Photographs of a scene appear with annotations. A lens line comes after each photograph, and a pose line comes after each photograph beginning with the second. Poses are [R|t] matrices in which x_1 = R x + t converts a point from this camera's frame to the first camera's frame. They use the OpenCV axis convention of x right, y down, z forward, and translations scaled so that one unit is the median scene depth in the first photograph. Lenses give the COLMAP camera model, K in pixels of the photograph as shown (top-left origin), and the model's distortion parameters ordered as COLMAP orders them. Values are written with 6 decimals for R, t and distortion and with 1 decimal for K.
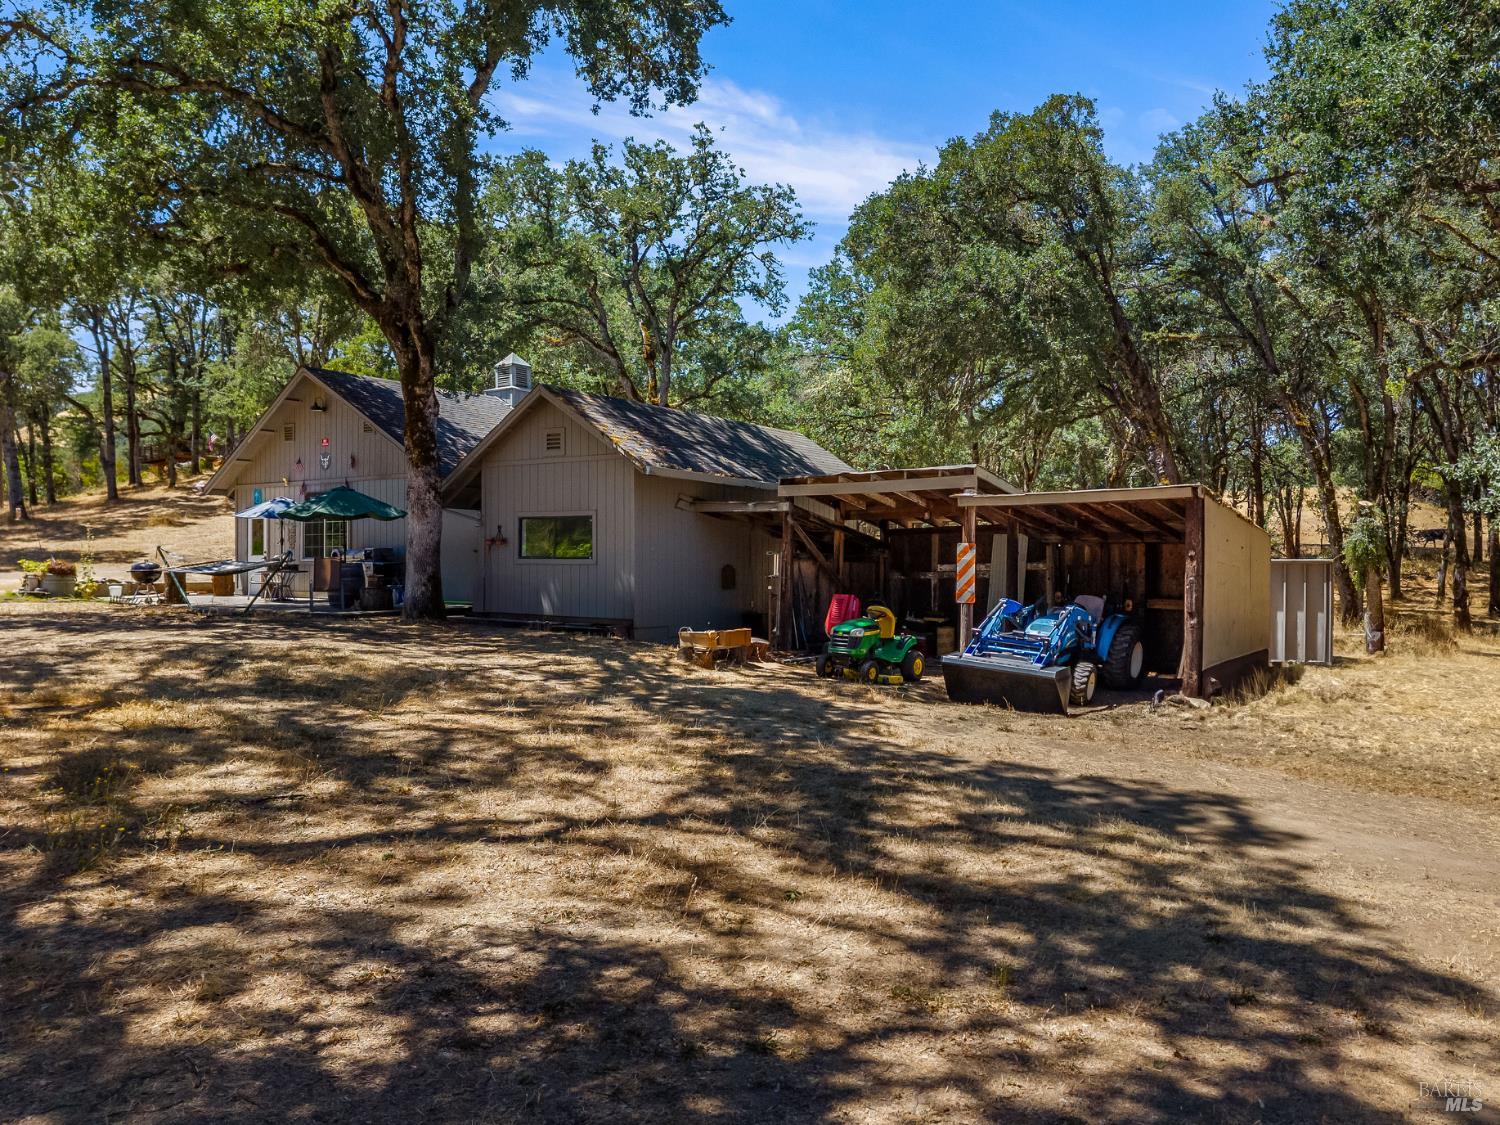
lens RADIAL K [[1028.4, 0, 750.7], [0, 1028.4, 569.8], [0, 0, 1]] dist [0.092115, -0.139639]
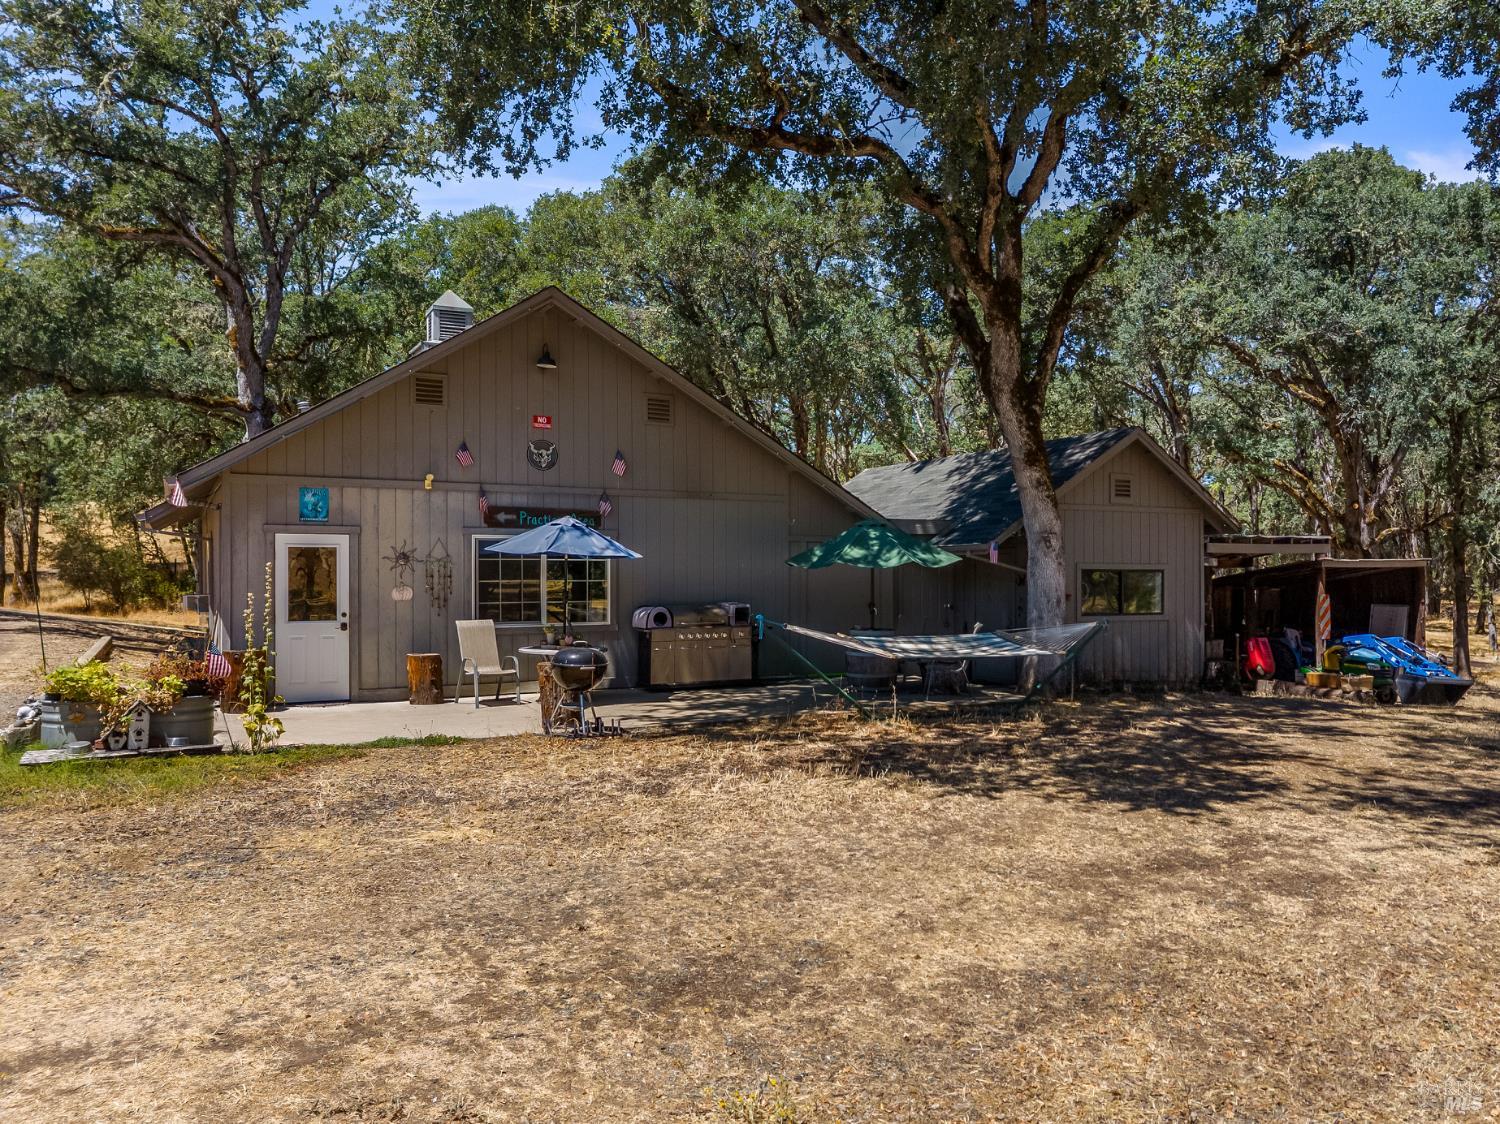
lens RADIAL K [[1028.4, 0, 750.7], [0, 1028.4, 569.3], [0, 0, 1]] dist [0.092115, -0.139639]
pose [[0.497713, -0.006298, 0.867319, -1.178771], [0.001856, 0.999979, 0.006196, -0.060200], [-0.867340, -0.001474, 0.497714, 0.852491]]
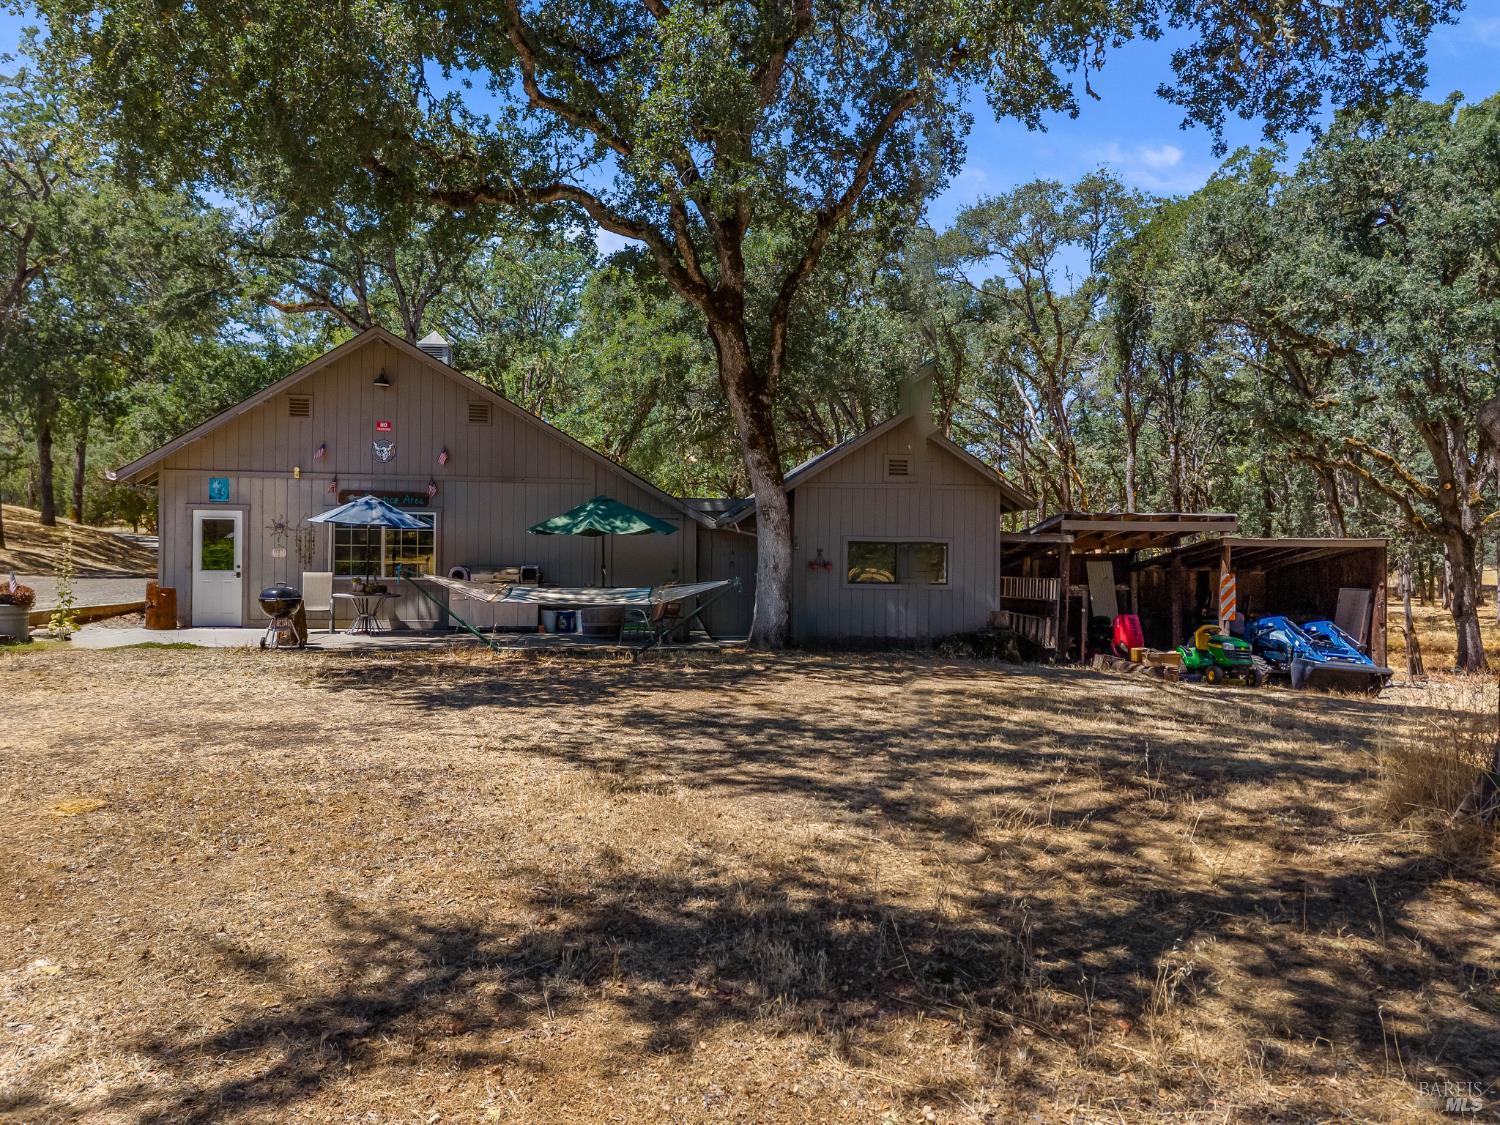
lens RADIAL K [[1028.4, 0, 750.7], [0, 1028.4, 569.8], [0, 0, 1]] dist [0.092115, -0.139639]
pose [[0.774319, 0.002406, 0.632791, -0.951427], [-0.006821, 0.999966, 0.004545, -0.028947], [-0.632759, -0.007835, 0.774309, 0.320399]]
